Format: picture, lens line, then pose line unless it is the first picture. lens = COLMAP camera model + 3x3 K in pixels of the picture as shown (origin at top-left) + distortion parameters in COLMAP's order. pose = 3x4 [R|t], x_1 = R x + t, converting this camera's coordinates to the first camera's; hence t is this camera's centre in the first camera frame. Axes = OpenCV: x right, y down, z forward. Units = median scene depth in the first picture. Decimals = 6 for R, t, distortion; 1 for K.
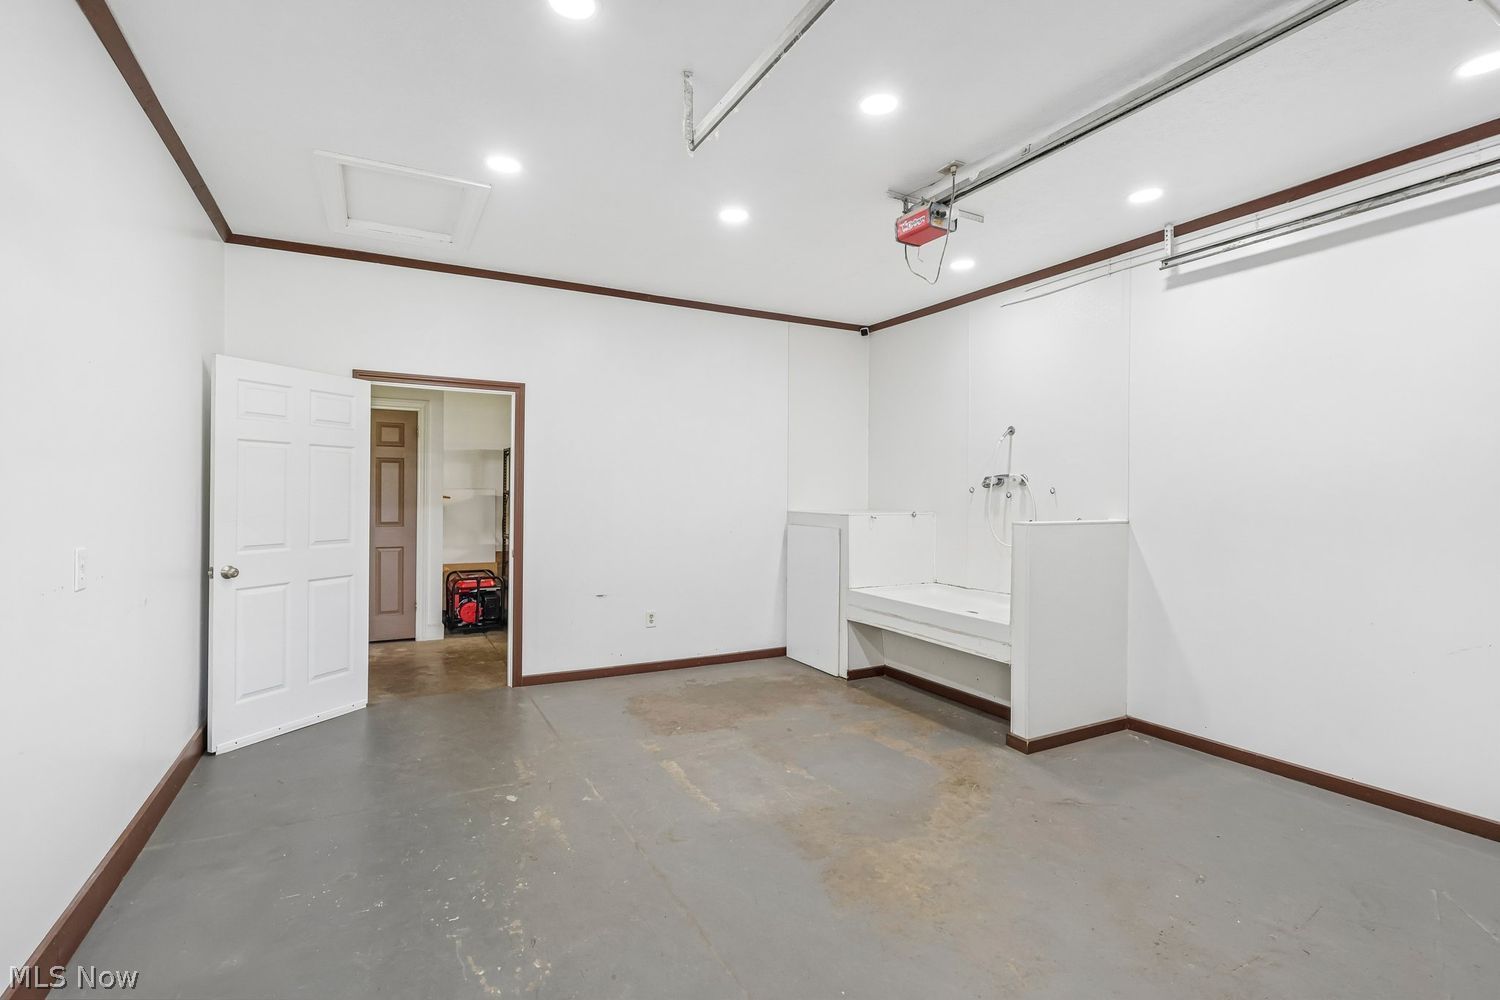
lens RADIAL K [[693.7, 0, 749.7], [0, 693.7, 505.1], [0, 0, 1]] dist [-0.003609, 0.001632]
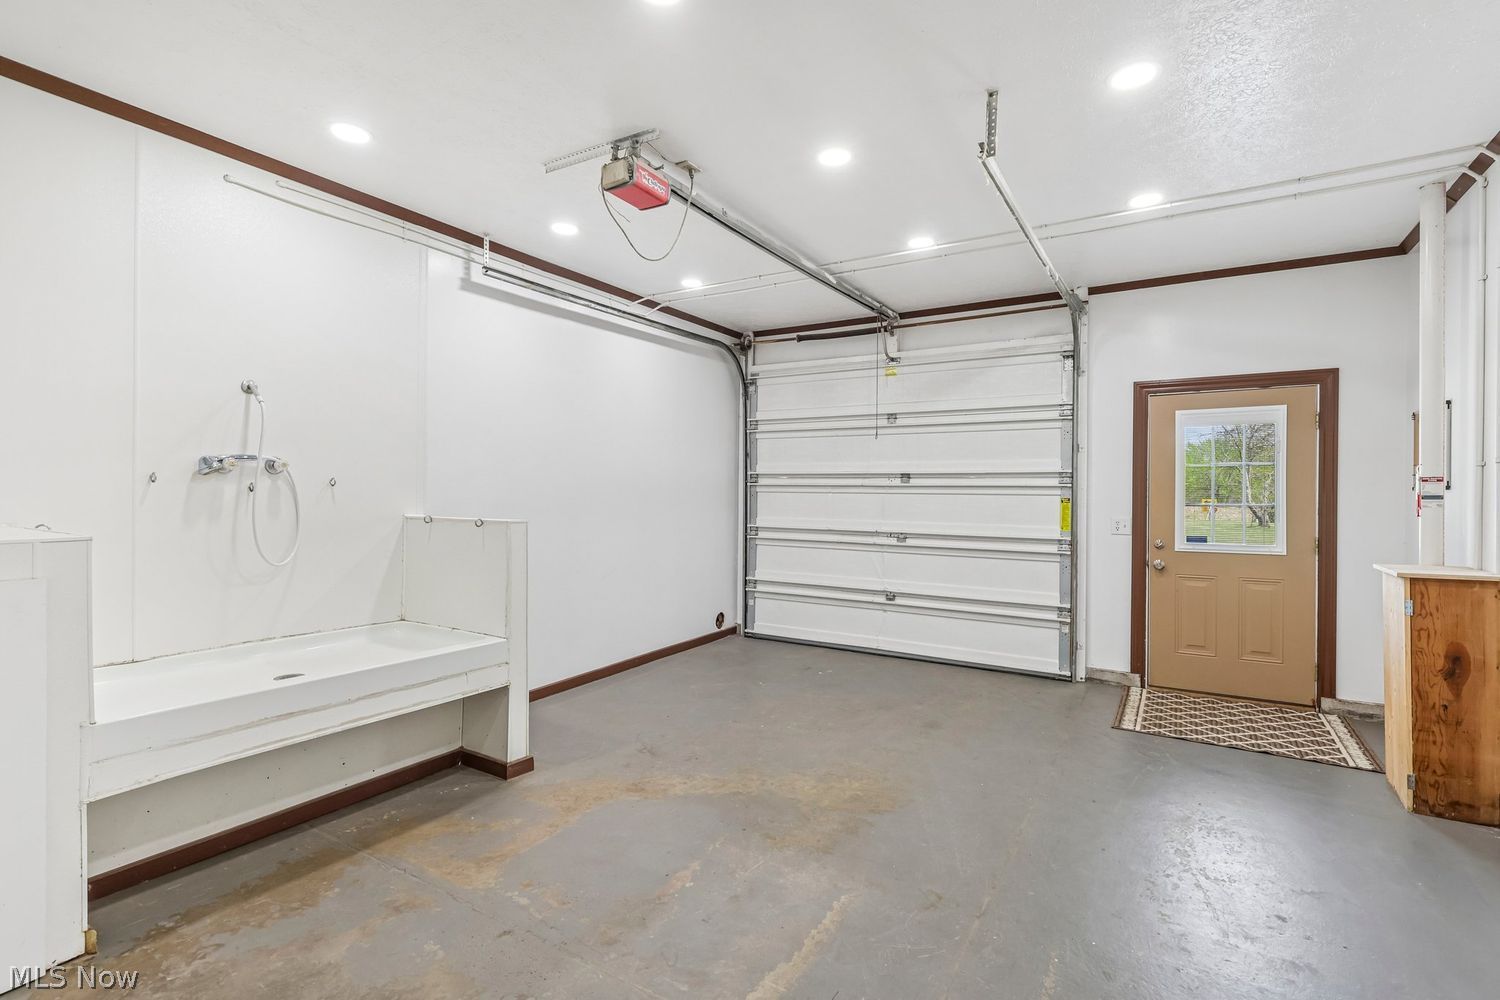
lens RADIAL K [[693.7, 0, 750.5], [0, 693.7, 497.1], [0, 0, 1]] dist [-0.003609, 0.001632]
pose [[-0.504771, -0.013570, 0.863147, -0.523482], [0.004135, 0.999827, 0.018137, -0.018808], [-0.863243, 0.012724, -0.504628, 1.178685]]
